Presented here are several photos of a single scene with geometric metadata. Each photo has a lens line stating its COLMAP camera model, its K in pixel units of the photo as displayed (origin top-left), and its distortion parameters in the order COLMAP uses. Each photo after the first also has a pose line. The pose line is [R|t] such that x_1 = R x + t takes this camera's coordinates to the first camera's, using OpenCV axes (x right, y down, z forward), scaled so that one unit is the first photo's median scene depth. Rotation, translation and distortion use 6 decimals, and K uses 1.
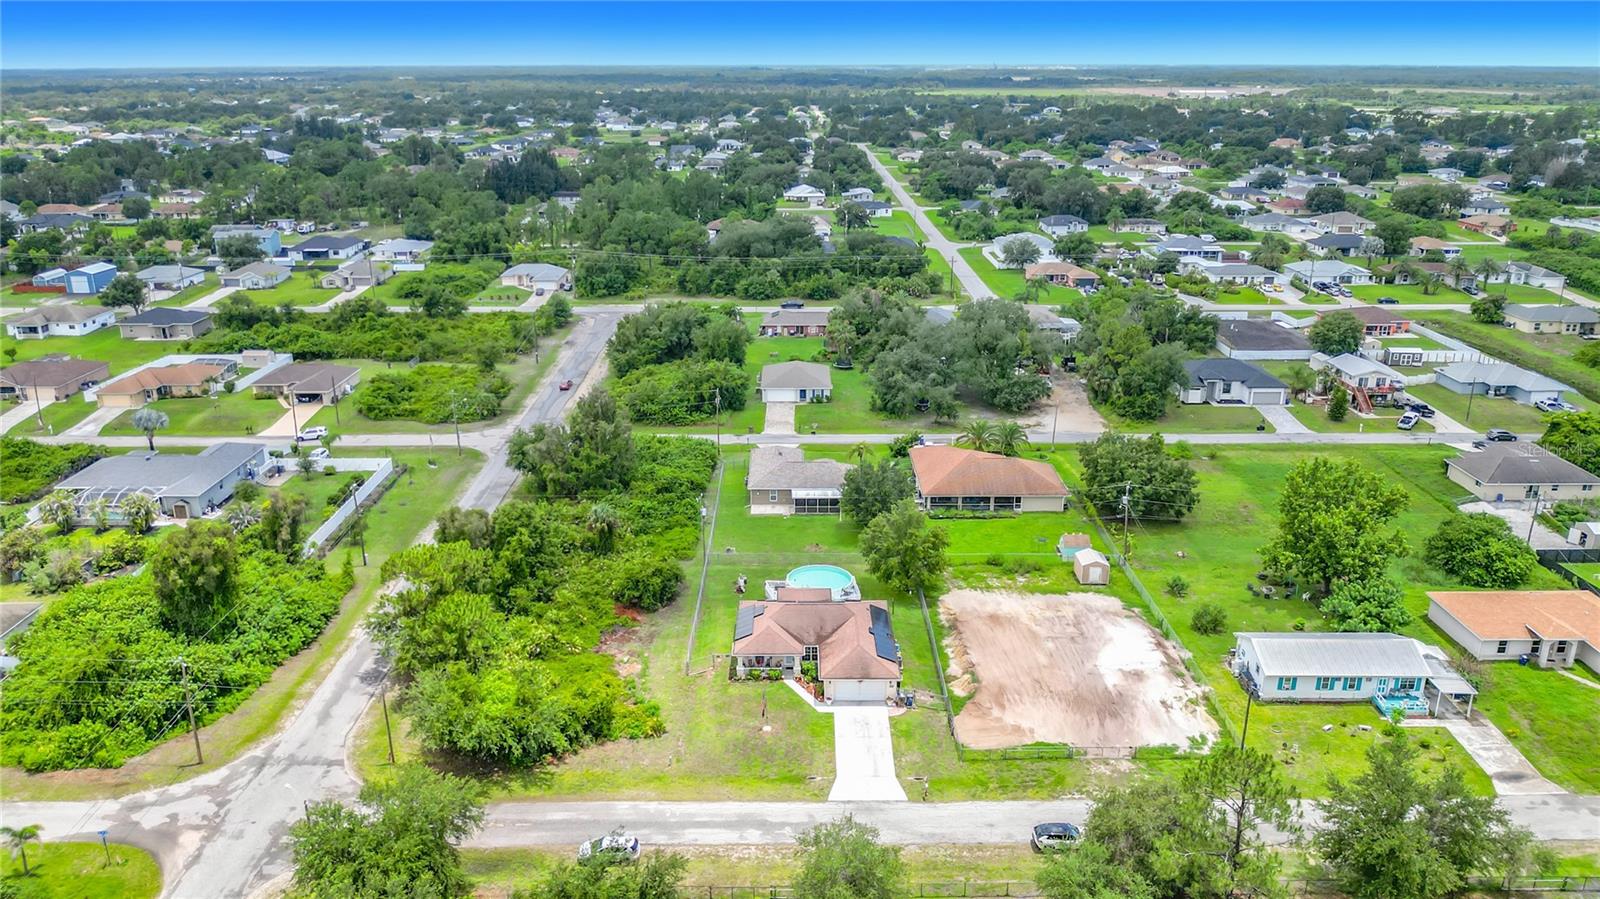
lens RADIAL K [[1148.9, 0, 794.7], [0, 1148.9, 454.2], [0, 0, 1]] dist [0.053847, -0.091958]
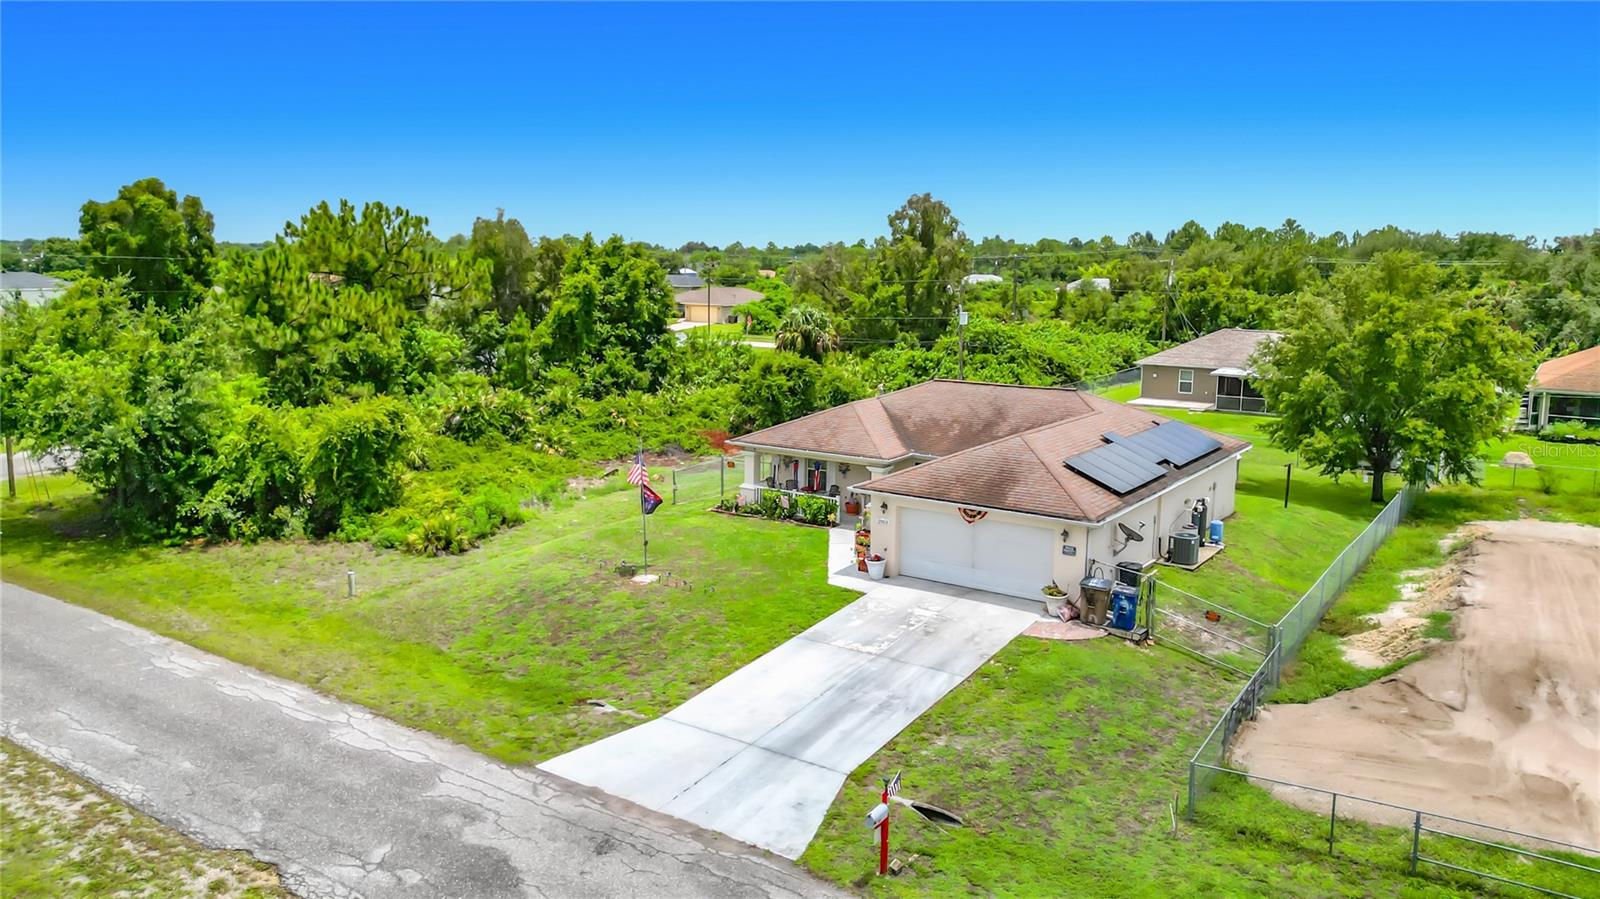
lens RADIAL K [[1159.0, 0, 793.9], [0, 1159.0, 432.8], [0, 0, 1]] dist [0.056605, -0.080359]
pose [[0.824269, 0.096719, -0.557877, 0.161148], [-0.190770, 0.975132, -0.112806, 0.188108], [0.533093, 0.199408, 0.822222, 0.614509]]
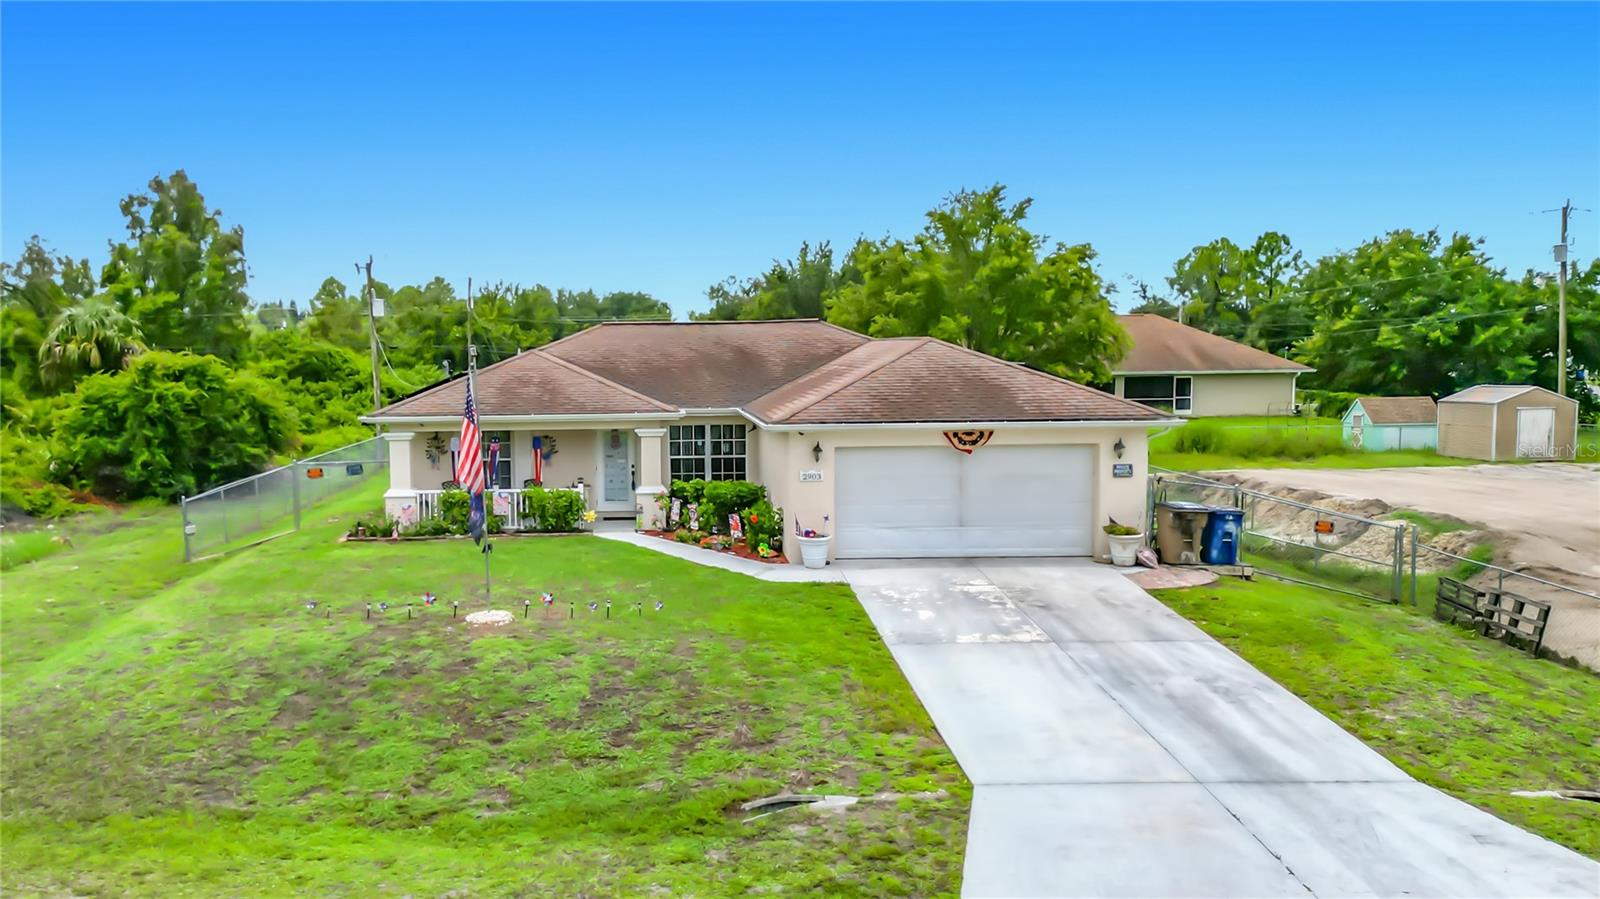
lens RADIAL K [[1372.1, 0, 660.2], [0, 1372.1, 478.9], [0, 0, 1]] dist [0.076770, -0.058853]
pose [[0.999701, -0.011763, 0.021430, -0.001797], [0.016263, 0.974507, -0.223768, 0.219703], [-0.018252, 0.224050, 0.974407, 0.658352]]
